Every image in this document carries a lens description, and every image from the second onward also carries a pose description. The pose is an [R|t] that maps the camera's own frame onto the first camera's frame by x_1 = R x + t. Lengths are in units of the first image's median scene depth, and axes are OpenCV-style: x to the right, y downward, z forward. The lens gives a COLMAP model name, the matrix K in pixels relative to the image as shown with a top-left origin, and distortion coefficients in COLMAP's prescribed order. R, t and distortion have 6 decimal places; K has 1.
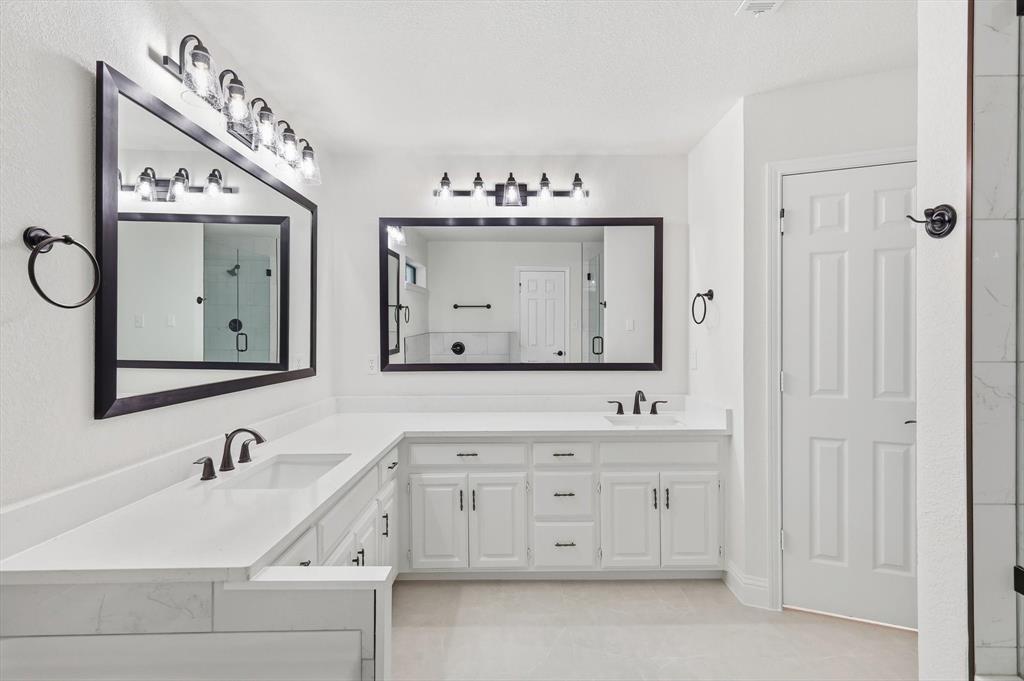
lens RADIAL K [[460.7, 0, 513.2], [0, 460.7, 335.0], [0, 0, 1]] dist [0.003377, 0.000438]
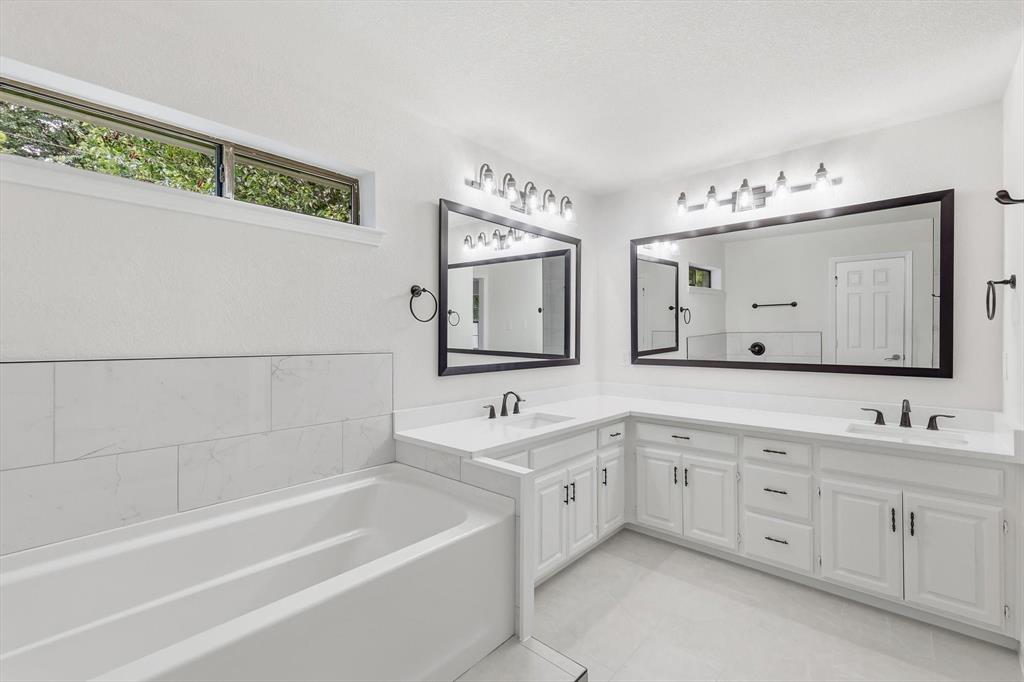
lens RADIAL K [[448.2, 0, 514.8], [0, 448.2, 336.2], [0, 0, 1]] dist [-0.000105, -0.000228]
pose [[0.740285, 0.001025, -0.672293, 0.347150], [0.000446, 0.999998, 0.002016, 0.001743], [0.672293, -0.001792, 0.740283, -0.119121]]
